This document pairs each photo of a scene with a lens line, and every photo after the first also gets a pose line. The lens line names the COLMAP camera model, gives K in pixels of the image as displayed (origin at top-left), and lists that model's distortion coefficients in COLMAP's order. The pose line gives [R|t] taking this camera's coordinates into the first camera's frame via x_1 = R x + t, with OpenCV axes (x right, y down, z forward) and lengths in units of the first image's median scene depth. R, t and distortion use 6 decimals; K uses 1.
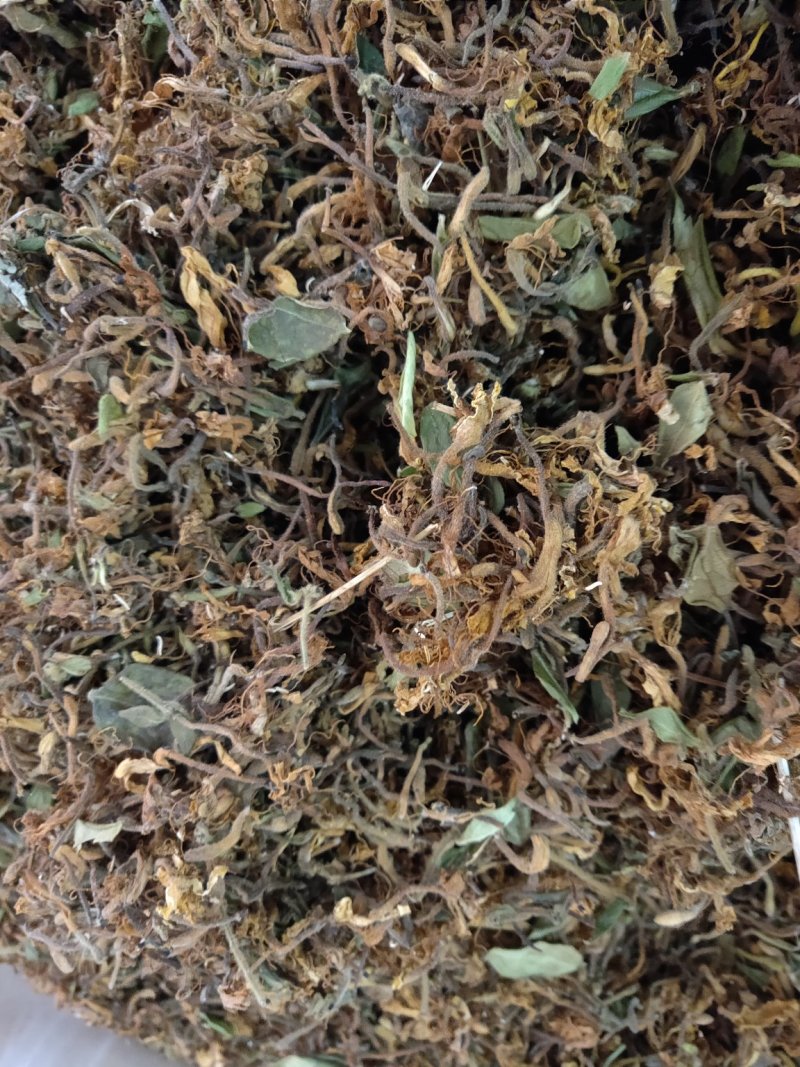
lens RADIAL K [[825.1, 0, 416.1], [0, 825.1, 543.2], [0, 0, 1]] dist [-0.078181, 0.070984]
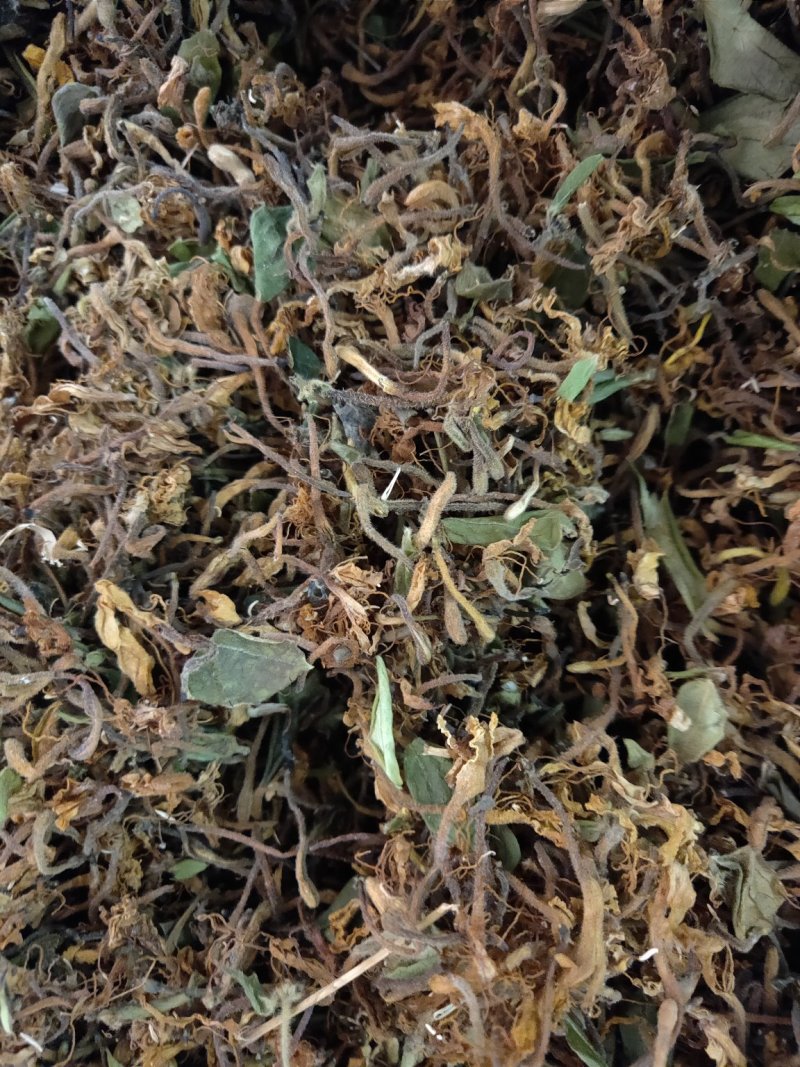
lens RADIAL K [[825.1, 0, 416.1], [0, 825.1, 543.2], [0, 0, 1]] dist [-0.078181, 0.070984]
pose [[0.979937, -0.086199, 0.179704, -0.111546], [0.122090, 0.972286, -0.199384, -0.191773], [-0.157537, 0.217323, 0.963303, 0.135745]]
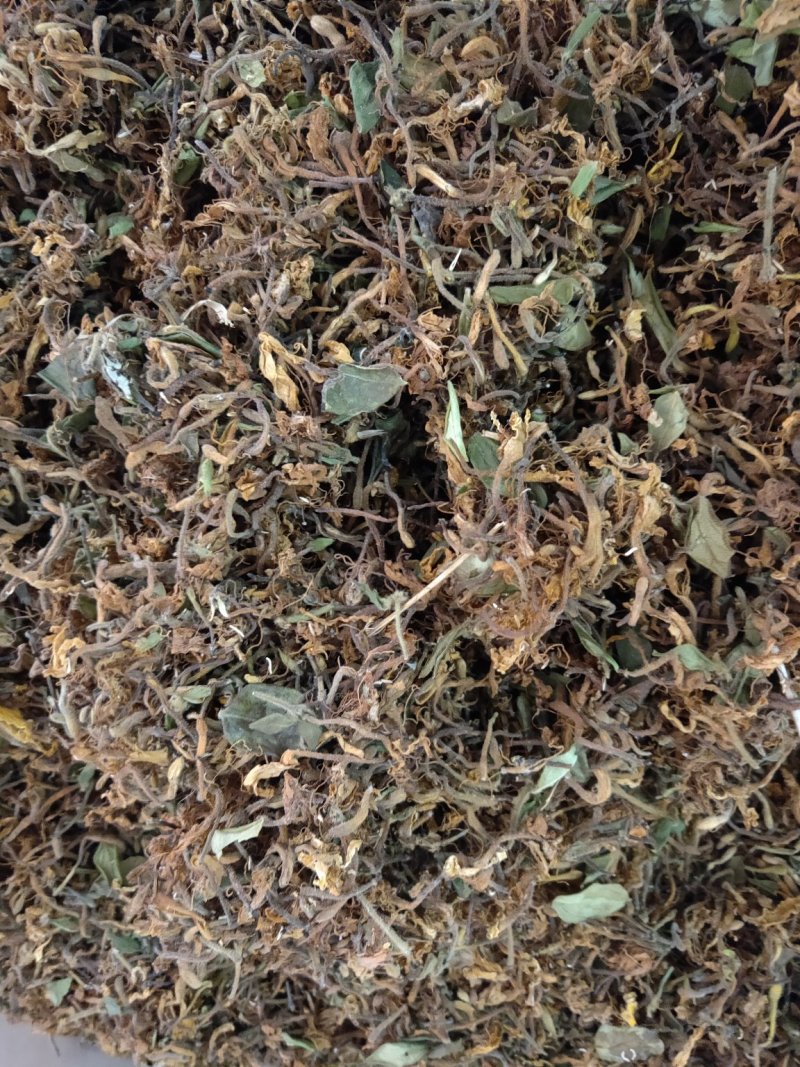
lens RADIAL K [[805.1, 0, 415.0], [0, 805.1, 538.2], [0, 0, 1]] dist [-0.052472, 0.053043]
pose [[0.981307, -0.135250, 0.136907, -0.258327], [0.145939, 0.986723, -0.071265, 0.061904], [-0.125451, 0.089913, 0.988017, -0.197319]]
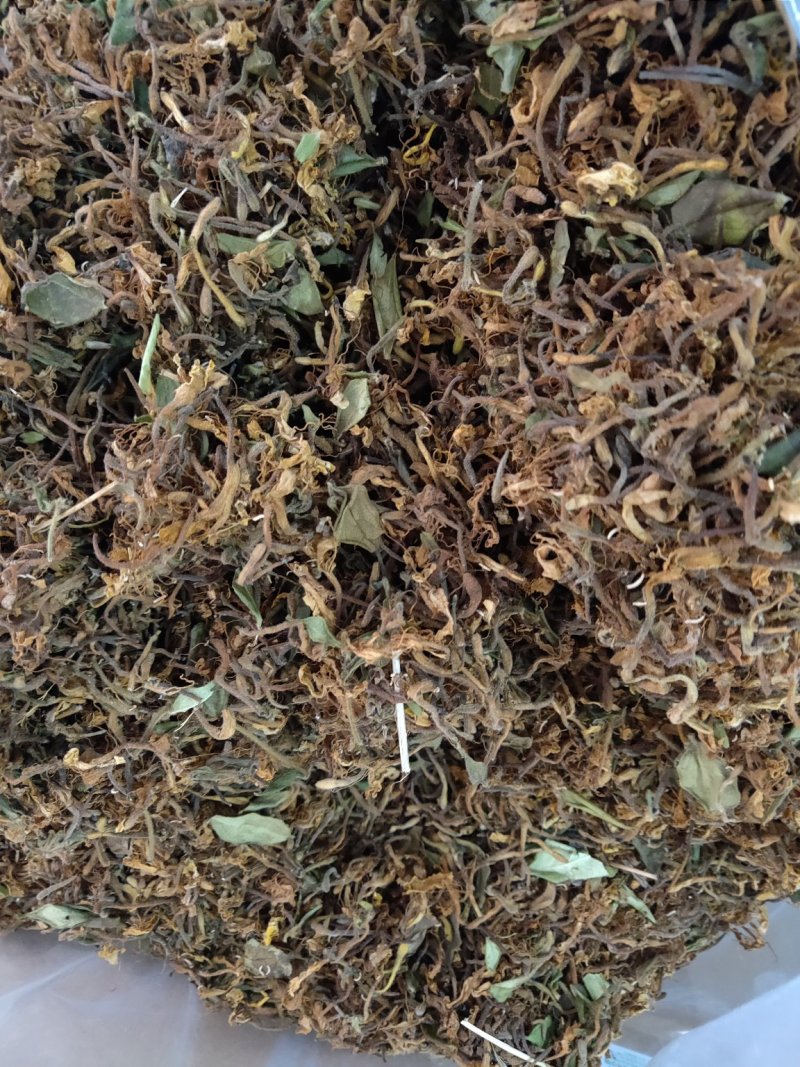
lens RADIAL K [[805.1, 0, 415.0], [0, 805.1, 538.2], [0, 0, 1]] dist [-0.052472, 0.053043]
pose [[0.986793, 0.105587, 0.122848, 0.275007], [-0.108712, 0.993892, 0.019002, 0.028805], [-0.120091, -0.032106, 0.992244, -0.320010]]
